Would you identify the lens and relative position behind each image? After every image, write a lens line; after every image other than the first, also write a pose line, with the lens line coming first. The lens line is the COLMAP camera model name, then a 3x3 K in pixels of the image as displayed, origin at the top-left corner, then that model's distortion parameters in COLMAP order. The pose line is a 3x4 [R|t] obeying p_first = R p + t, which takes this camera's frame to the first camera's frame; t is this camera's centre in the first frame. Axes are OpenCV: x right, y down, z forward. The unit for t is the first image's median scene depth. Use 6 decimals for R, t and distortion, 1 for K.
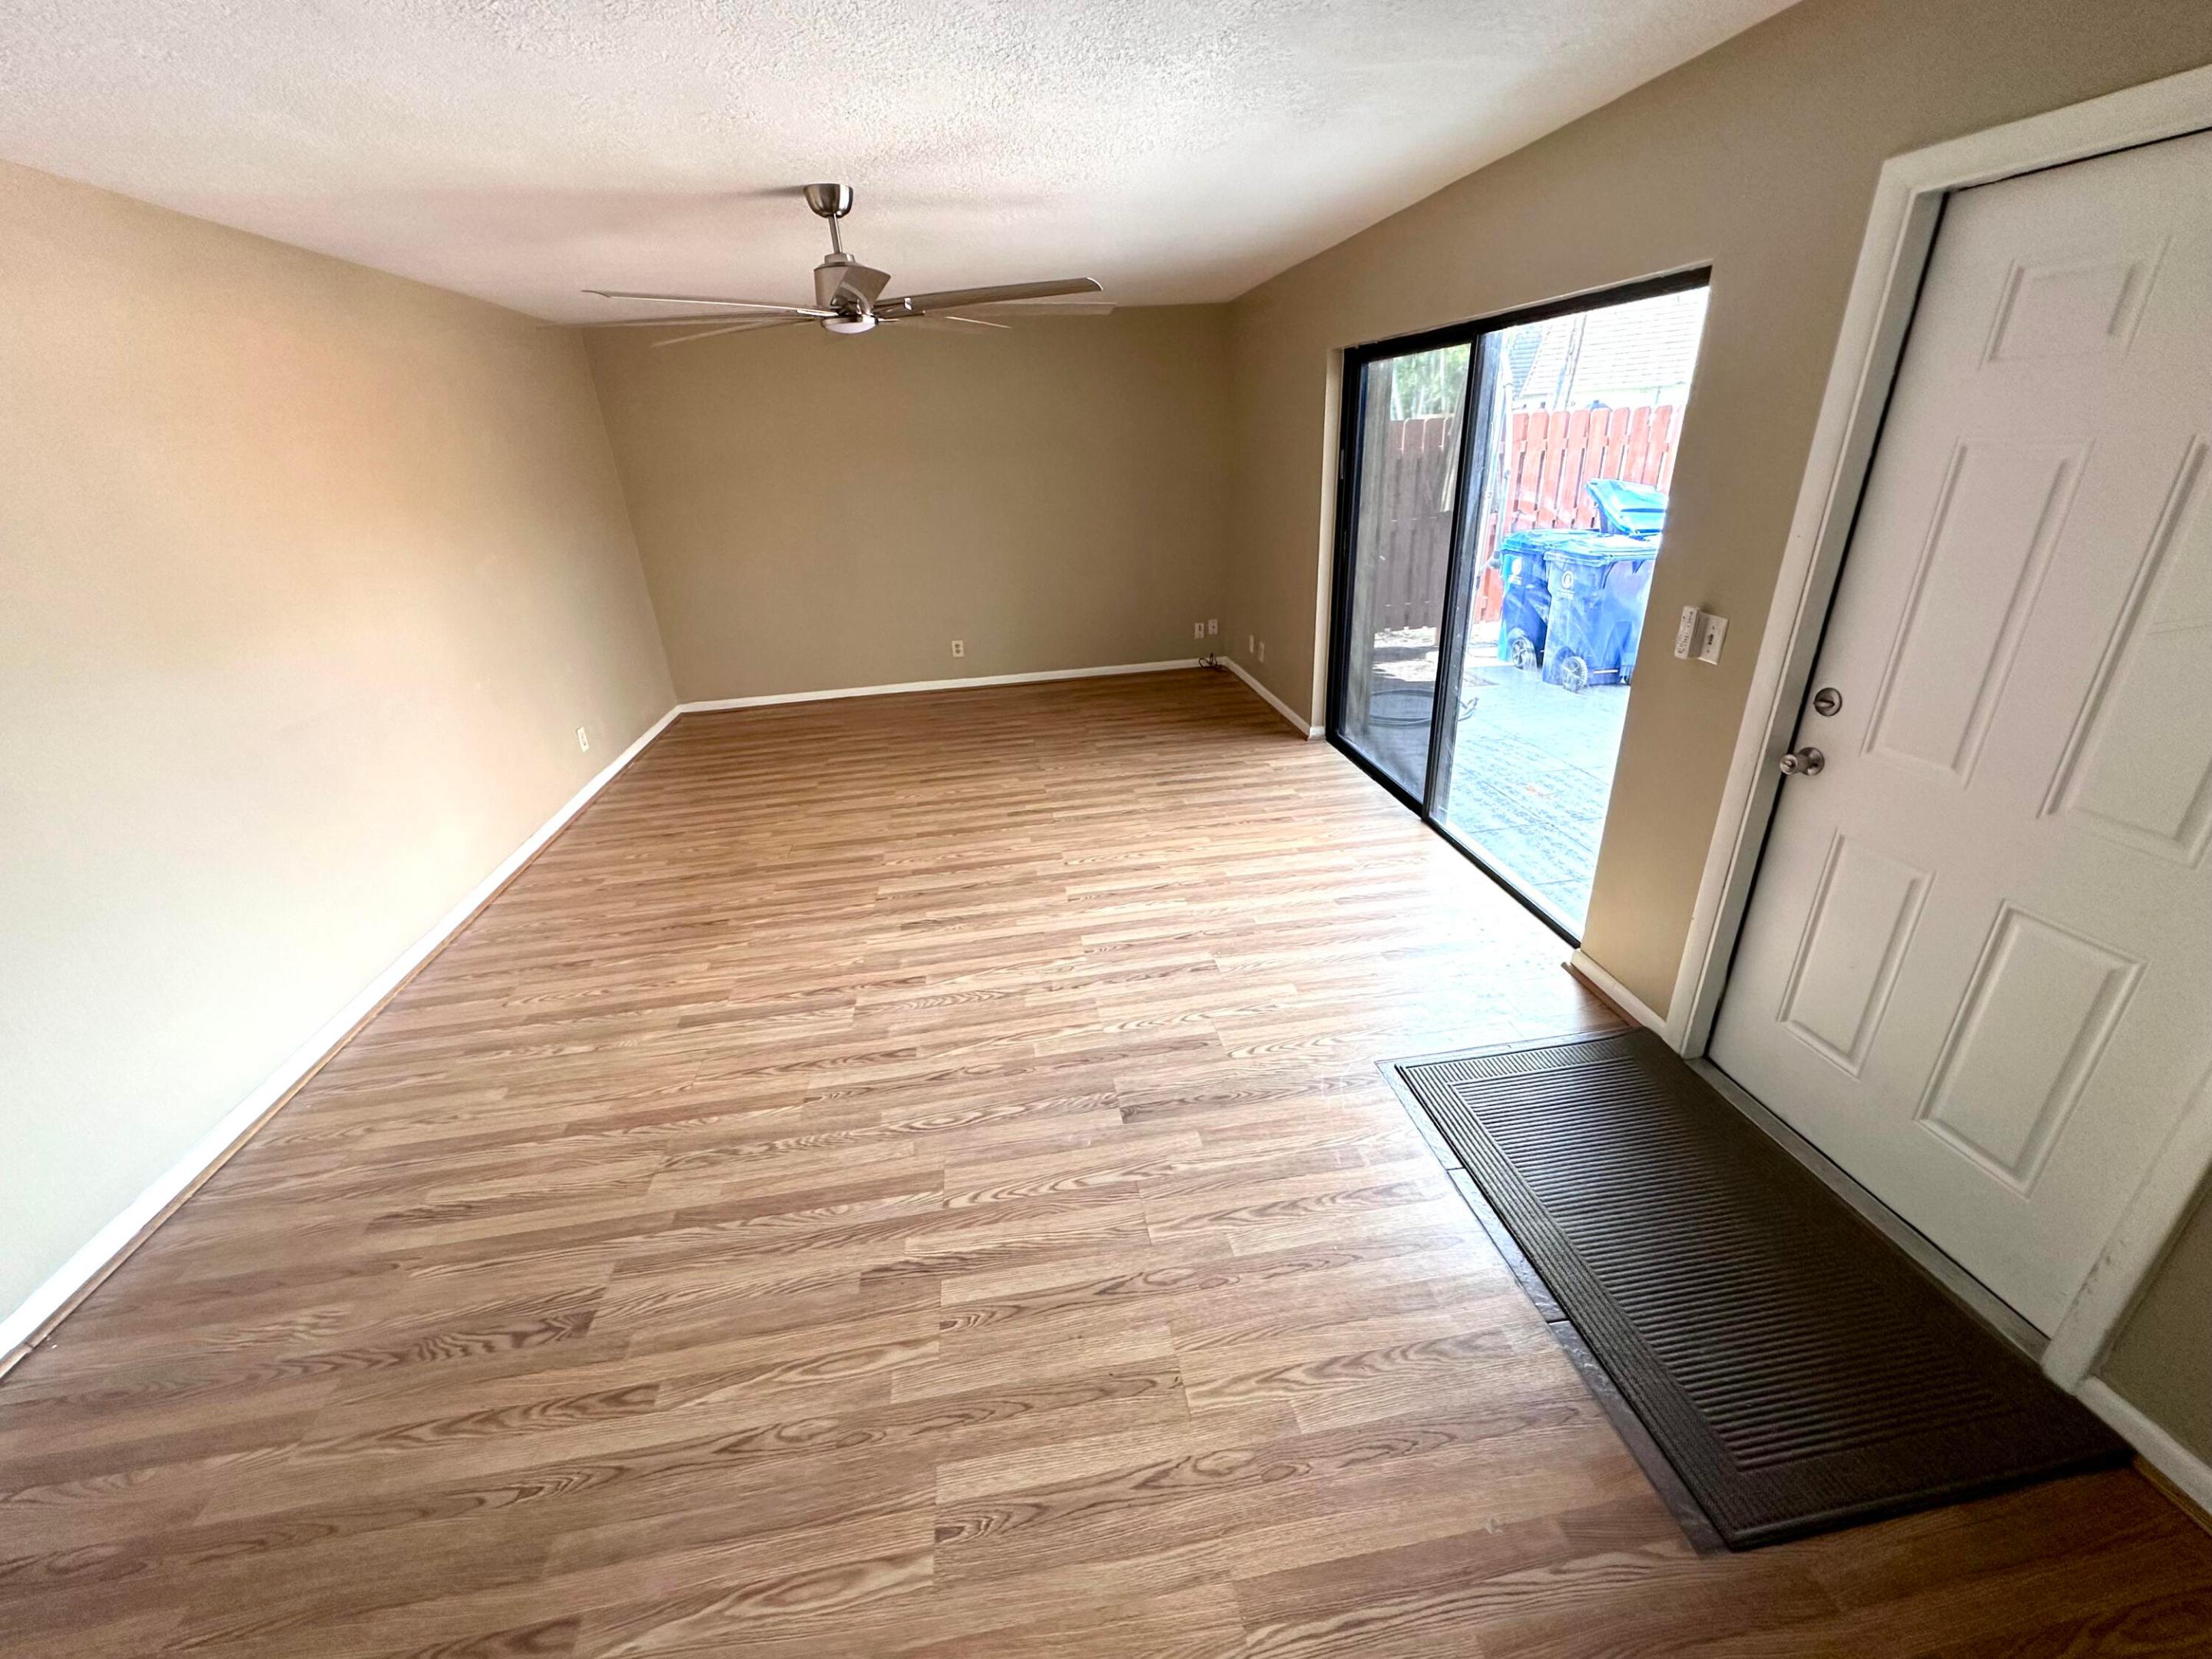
lens RADIAL K [[890.9, 0, 1113.1], [0, 890.9, 828.2], [0, 0, 1]] dist [0.010058, -0.000262]
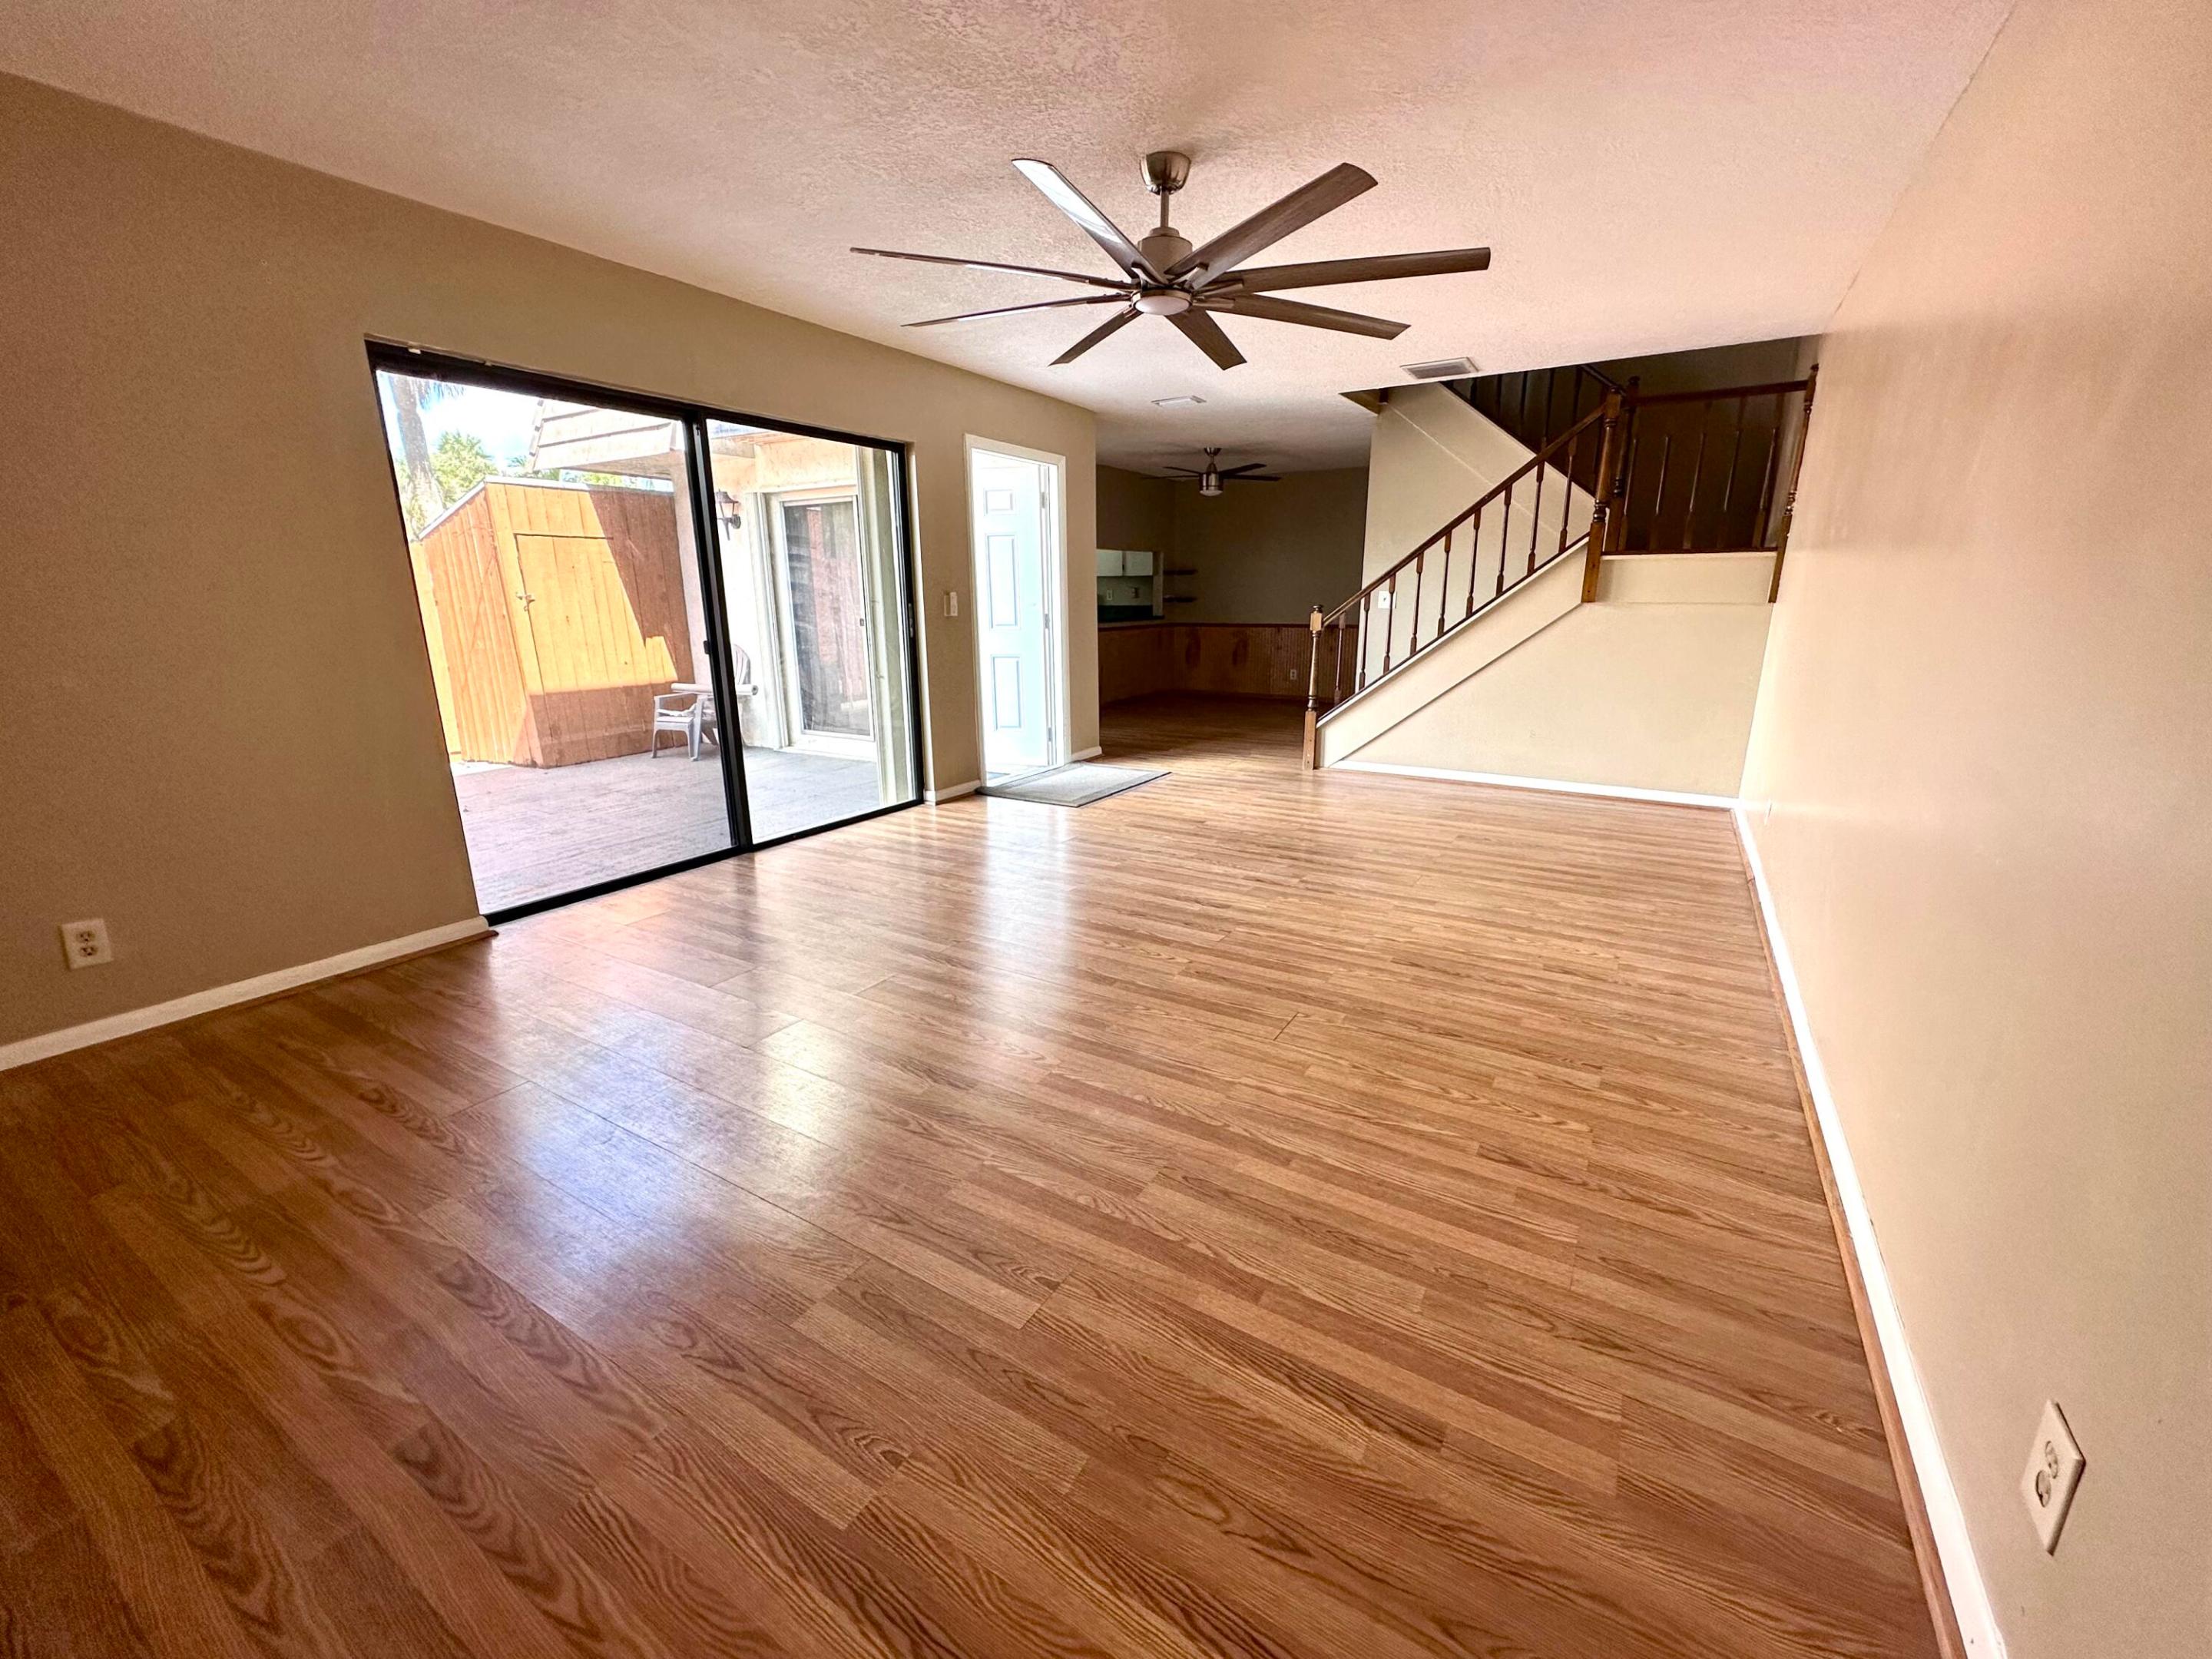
lens RADIAL K [[890.9, 0, 1107.2], [0, 890.9, 823.9], [0, 0, 1]] dist [0.010058, -0.000262]
pose [[-0.764544, -0.108494, 0.635375, -0.745962], [0.303949, 0.808573, 0.503809, -0.509310], [-0.568408, 0.578306, -0.585213, 1.570738]]
